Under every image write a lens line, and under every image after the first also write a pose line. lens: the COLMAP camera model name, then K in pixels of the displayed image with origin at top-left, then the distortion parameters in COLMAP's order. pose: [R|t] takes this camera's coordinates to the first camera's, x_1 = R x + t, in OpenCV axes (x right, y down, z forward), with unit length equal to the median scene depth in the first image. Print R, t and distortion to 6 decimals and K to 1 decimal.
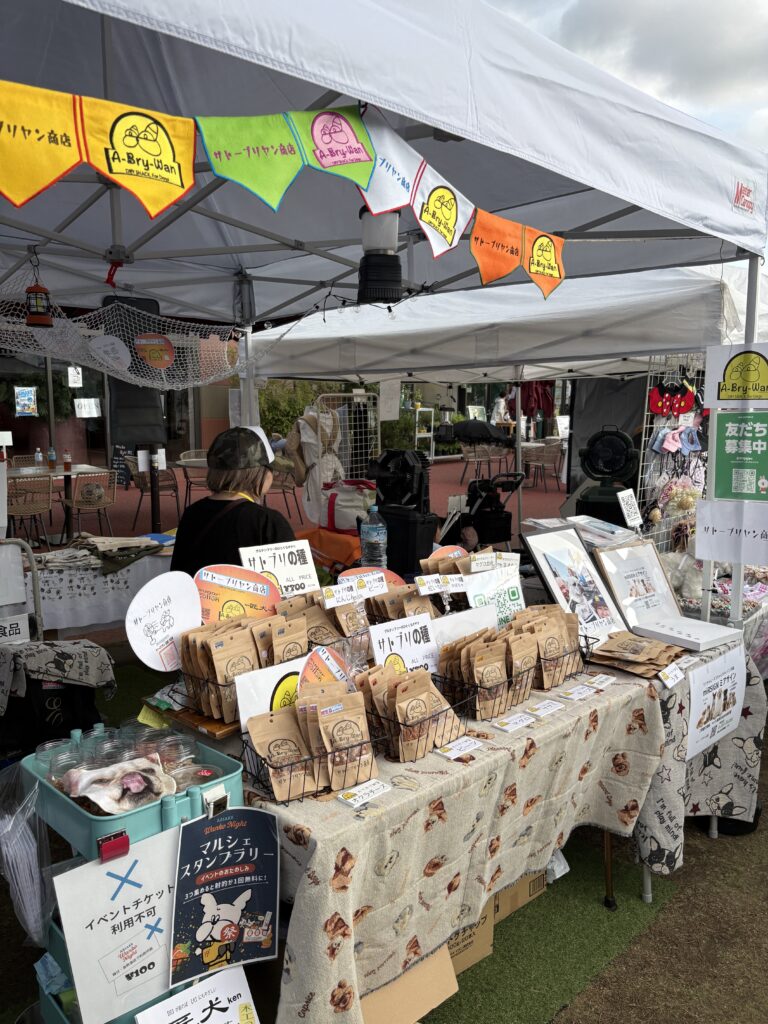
lens RADIAL K [[787.0, 0, 384.0], [0, 787.0, 512.0], [0, 0, 1]] dist [-0.005733, -0.038126]
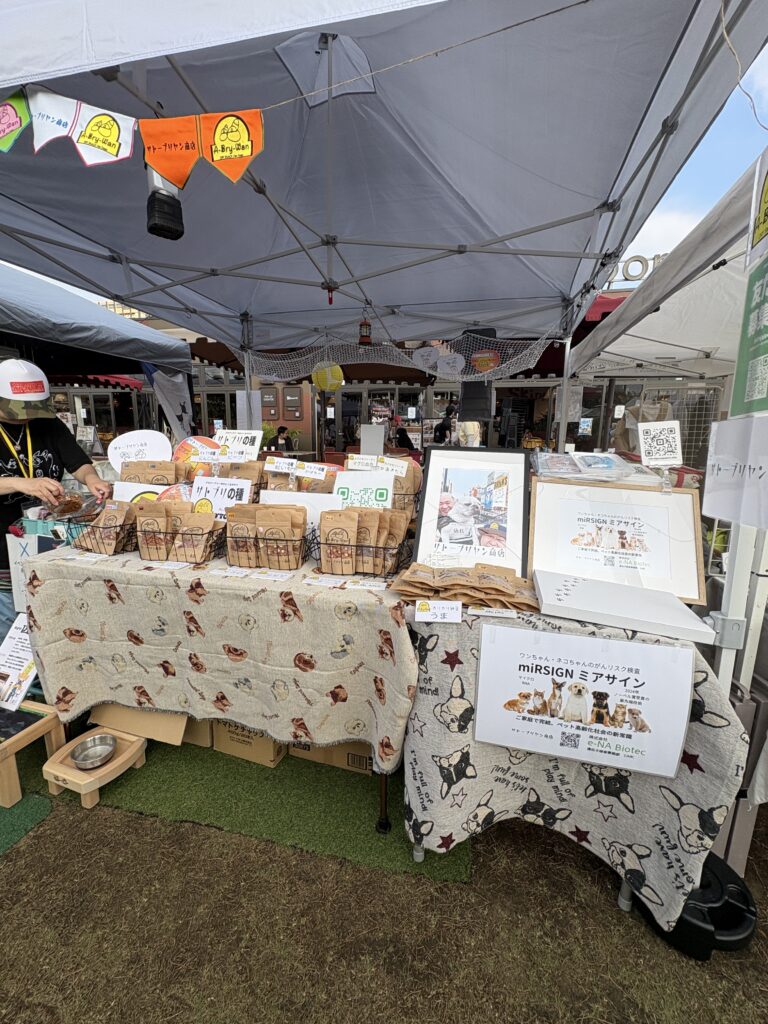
lens RADIAL K [[427.7, 0, 384.0], [0, 427.7, 512.0], [0, 0, 1]] dist [-0.014658, -0.000044]
pose [[0.534297, 0.155134, -0.830939, 0.610163], [-0.133825, 0.986142, 0.098059, 0.064055], [0.834636, 0.058807, 0.547653, 0.635072]]
